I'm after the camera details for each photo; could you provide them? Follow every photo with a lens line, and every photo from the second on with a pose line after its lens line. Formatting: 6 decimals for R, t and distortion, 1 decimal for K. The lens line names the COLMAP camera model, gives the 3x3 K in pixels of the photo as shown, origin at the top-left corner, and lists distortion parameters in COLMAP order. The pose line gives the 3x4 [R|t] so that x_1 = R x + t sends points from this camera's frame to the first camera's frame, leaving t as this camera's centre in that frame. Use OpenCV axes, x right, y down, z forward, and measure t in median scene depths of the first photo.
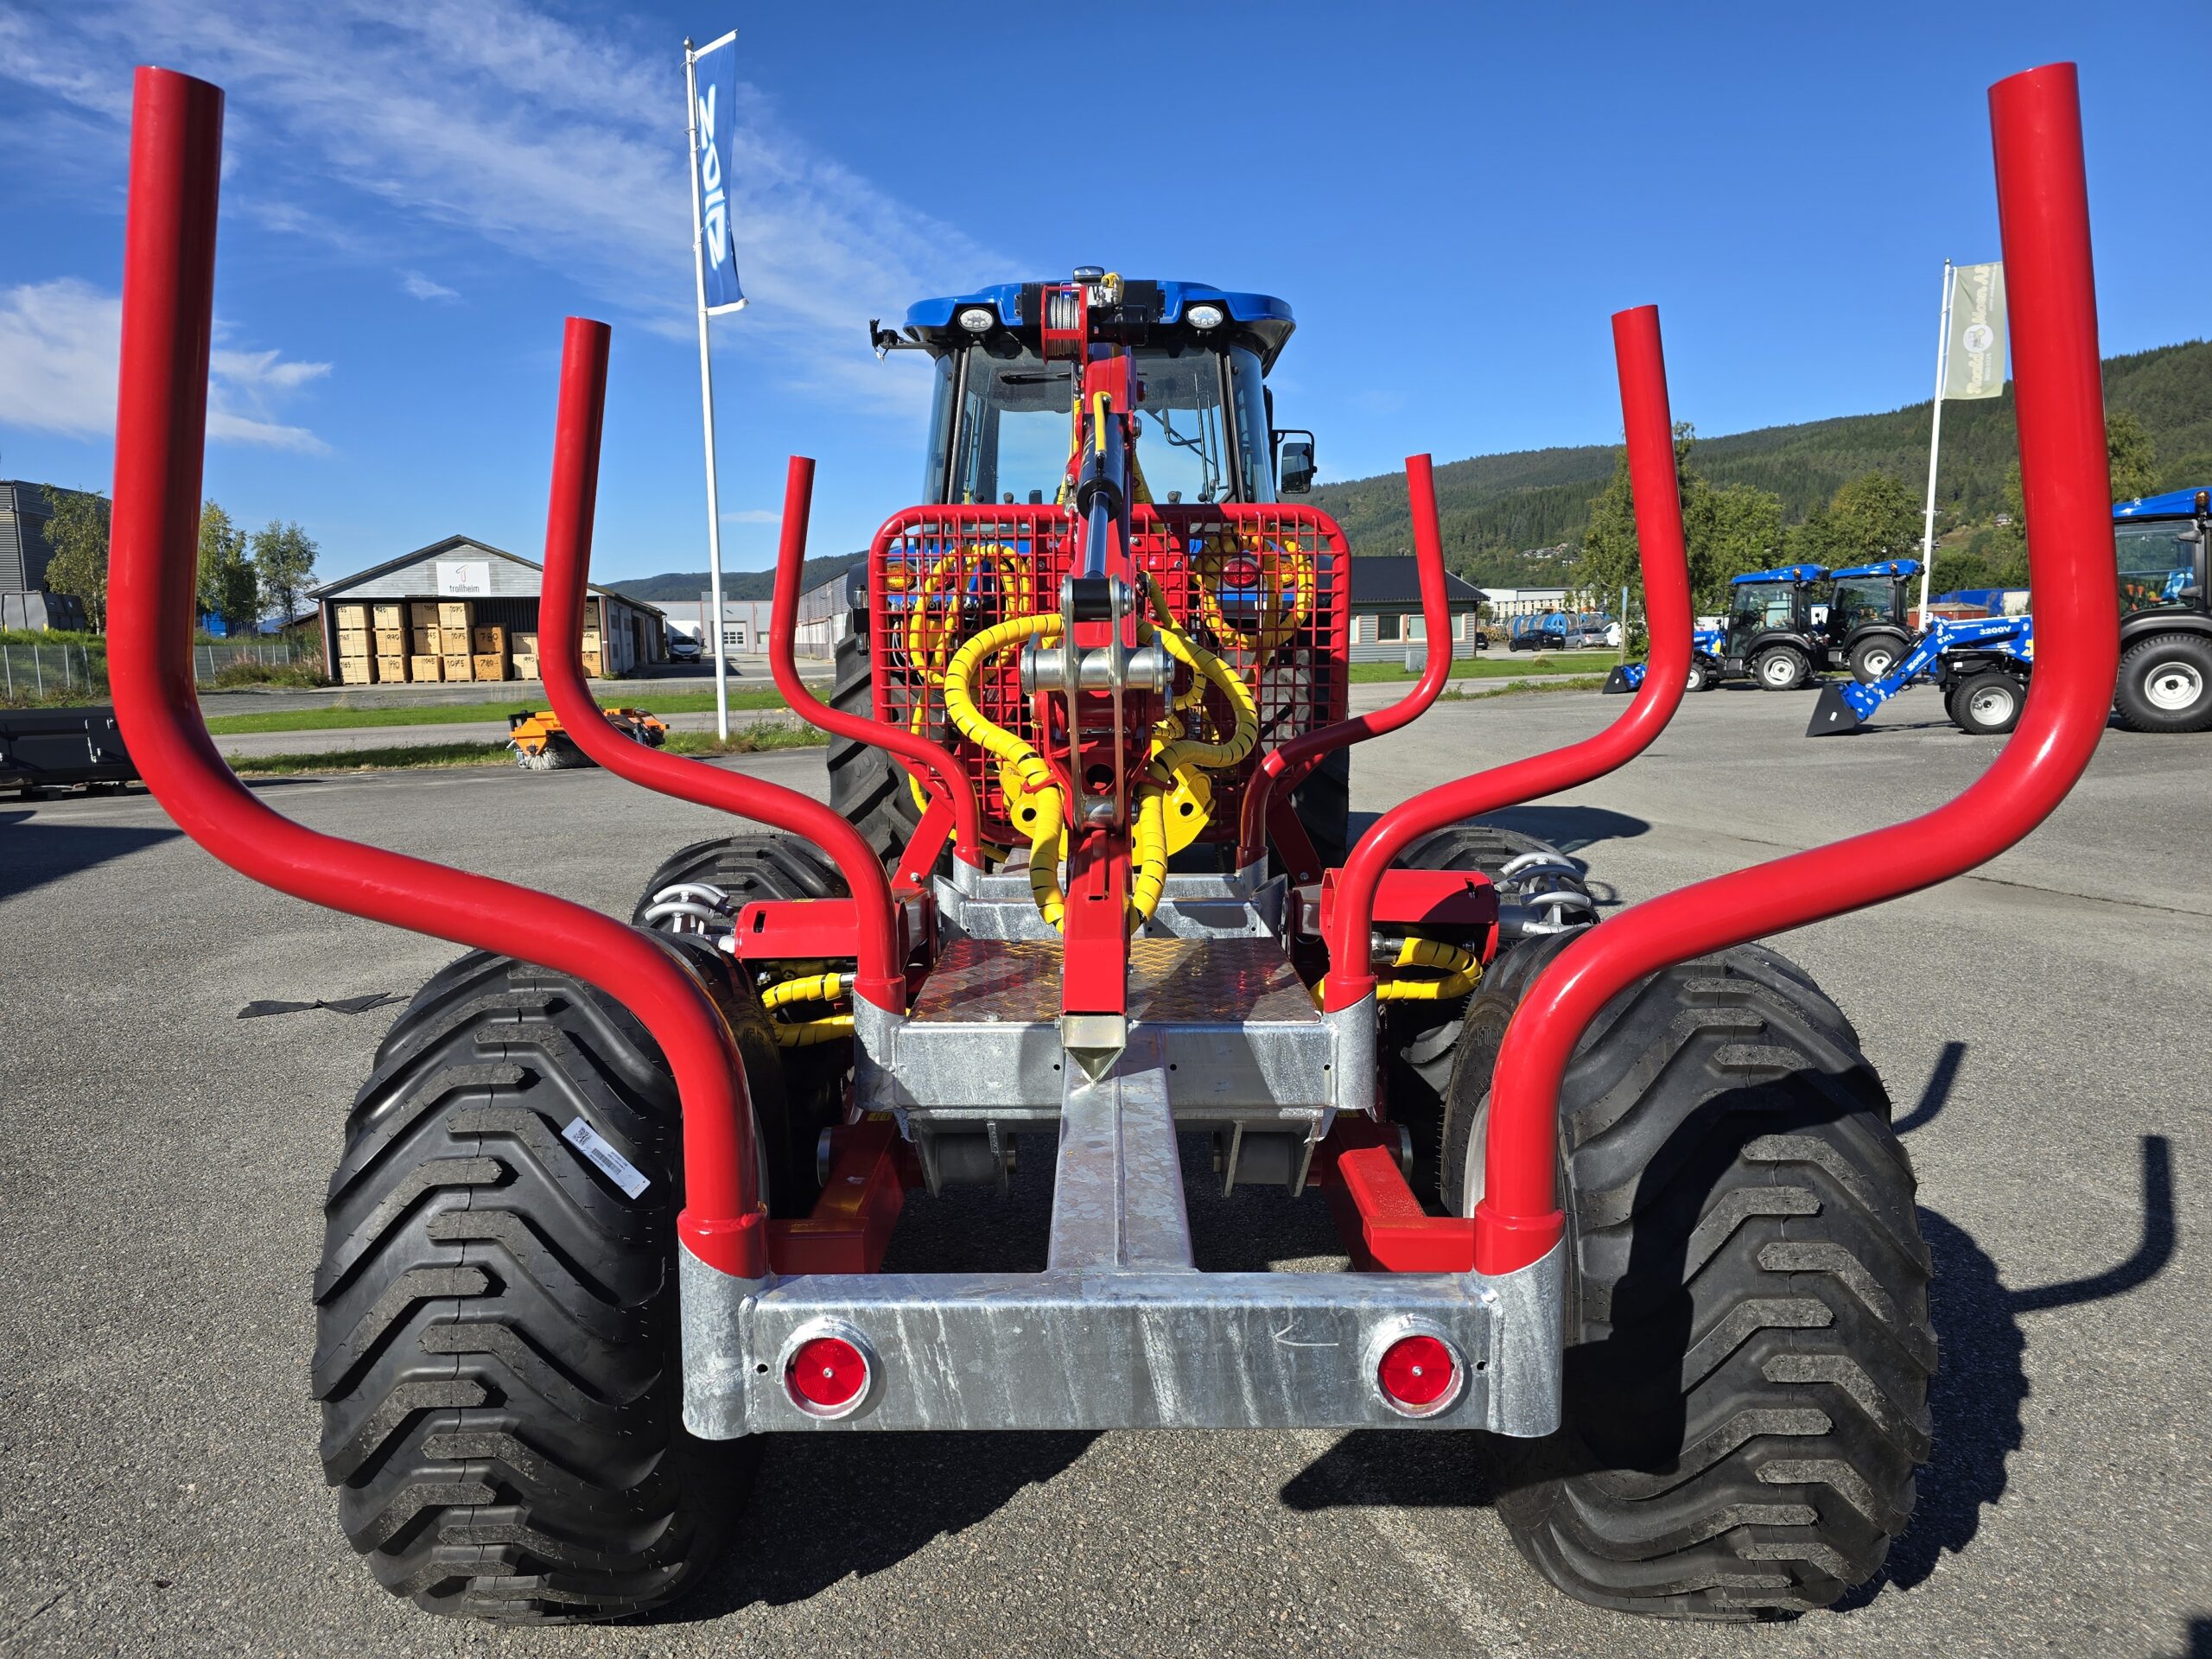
lens RADIAL K [[1476.4, 0, 1106.0], [0, 1476.4, 829.5], [0, 0, 1]] dist [0.049439, -0.044308]
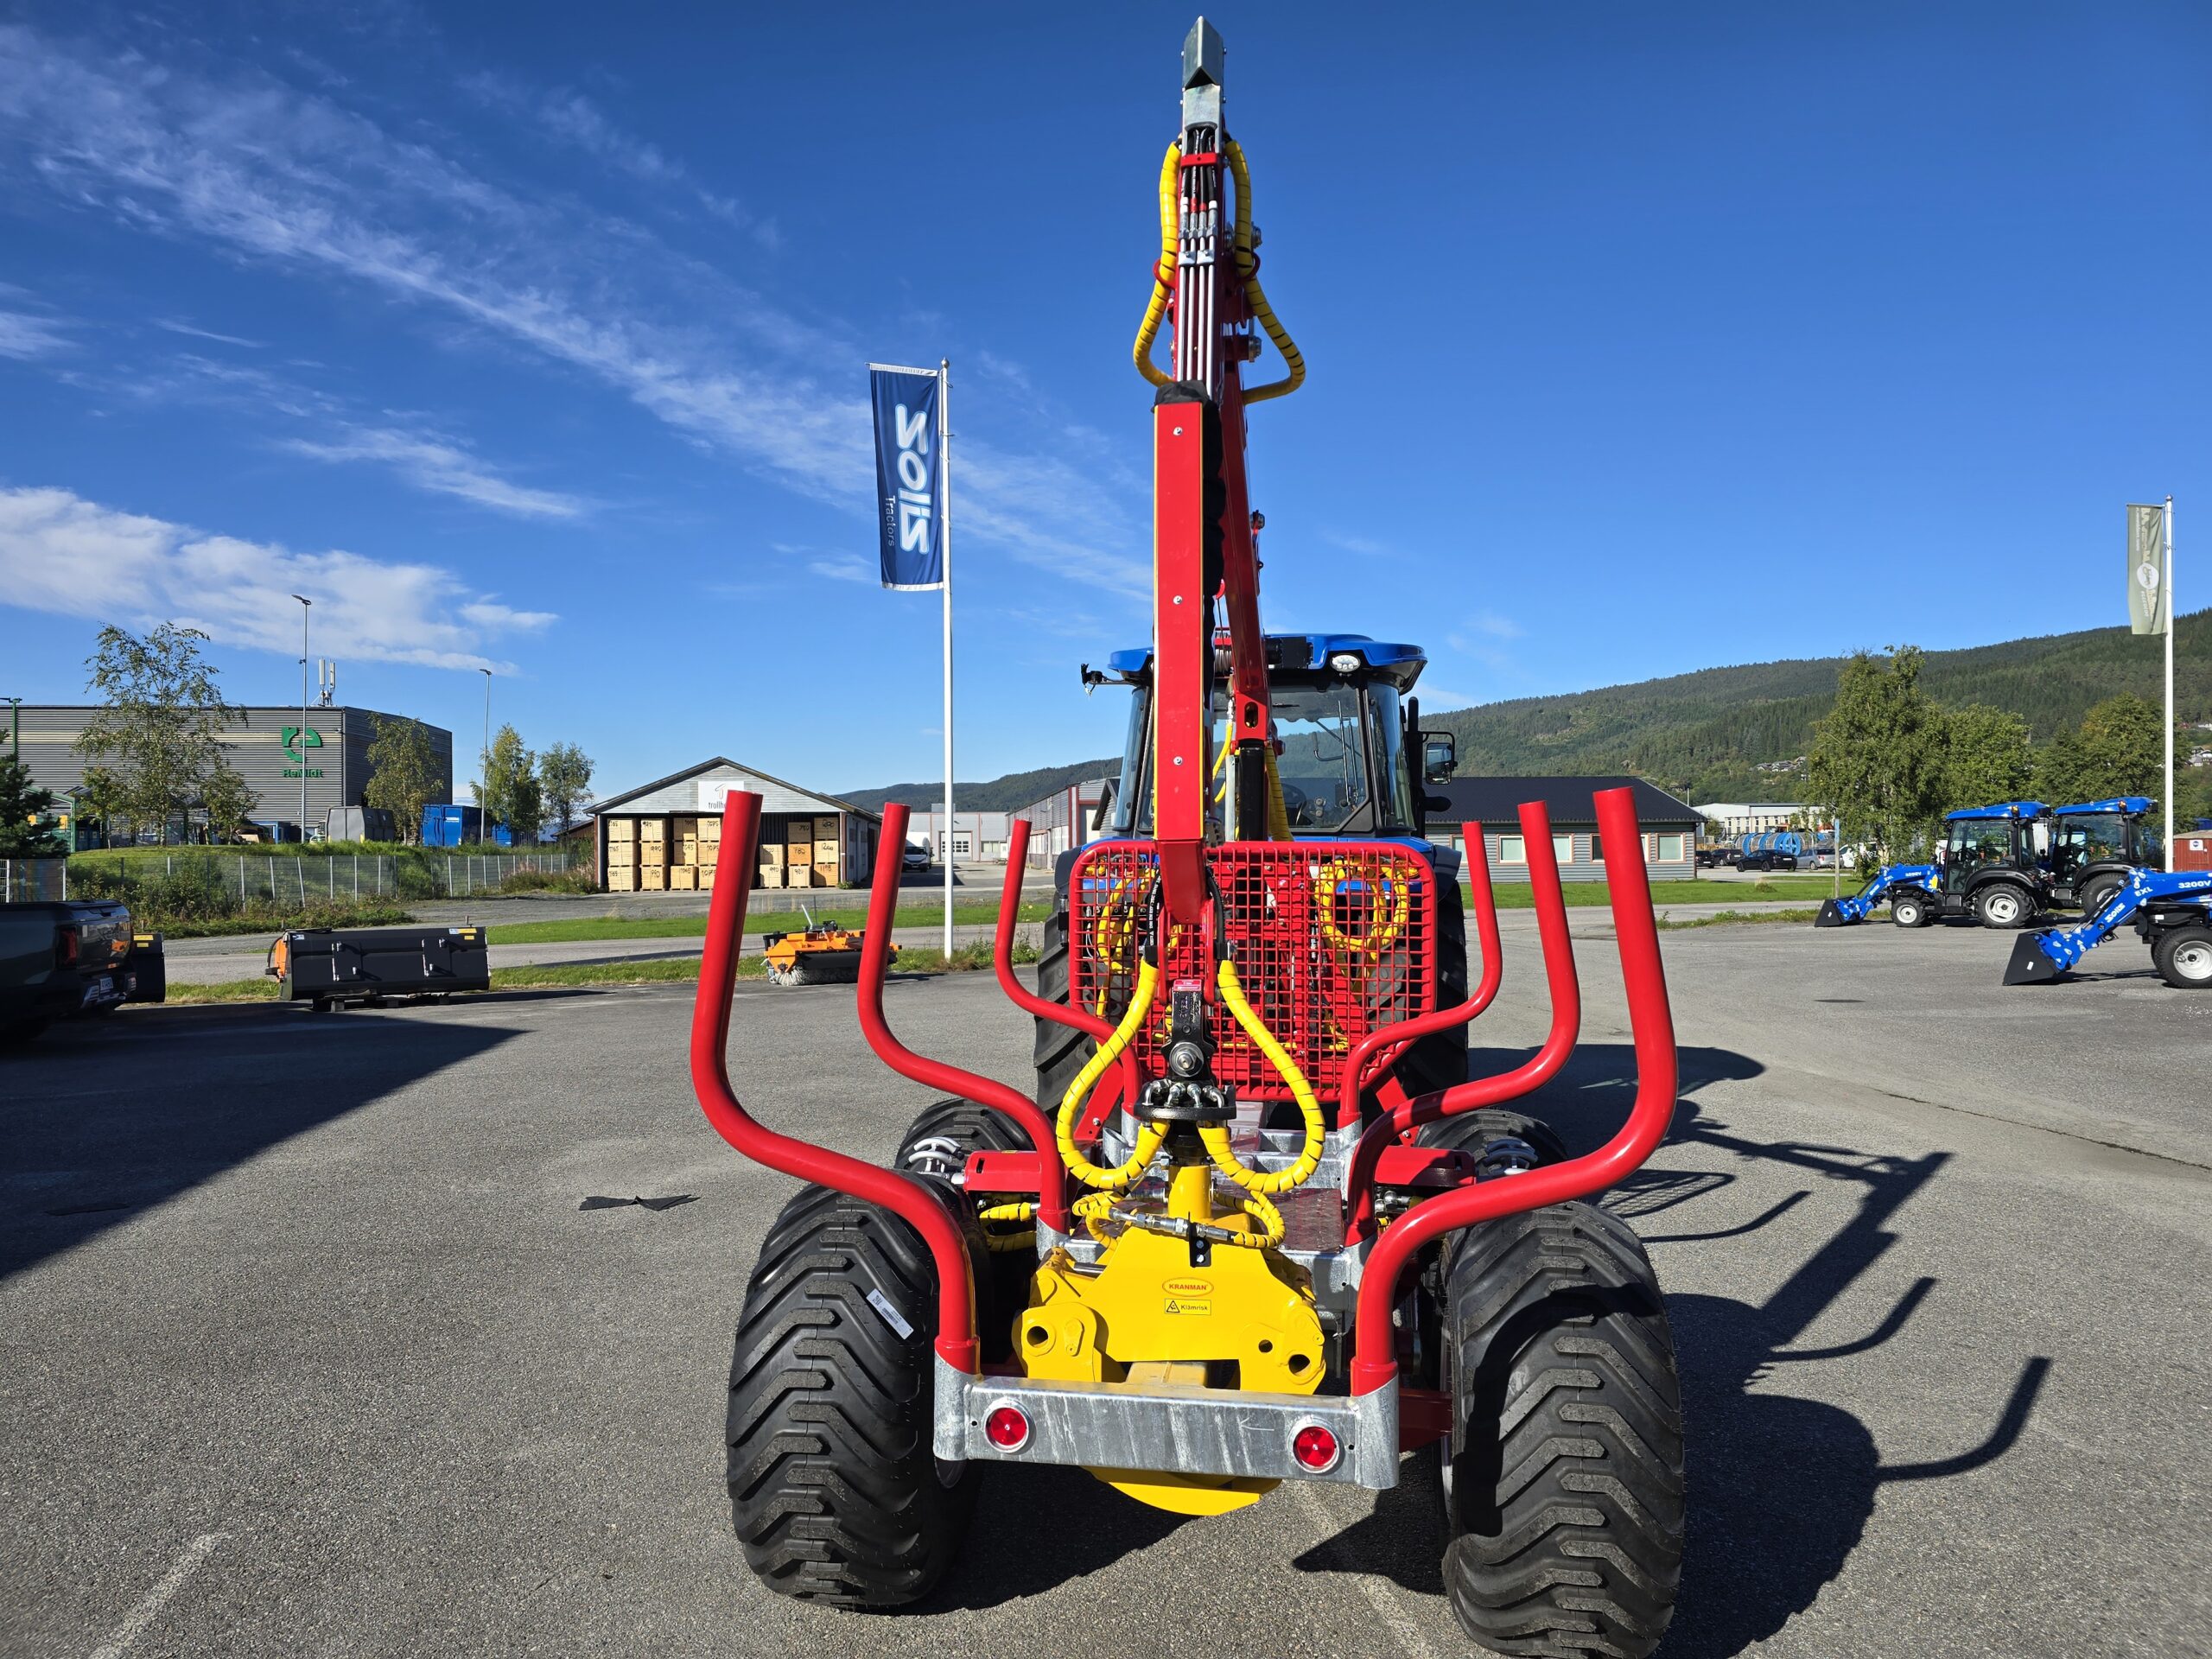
lens RADIAL K [[1482.6, 0, 1104.3], [0, 1482.6, 853.5], [0, 0, 1]] dist [0.070582, -0.067812]
pose [[0.989248, 0.007482, -0.146054, 0.021420], [-0.025168, 0.992501, -0.119619, -0.014566], [0.144064, 0.122009, 0.982018, -0.097826]]
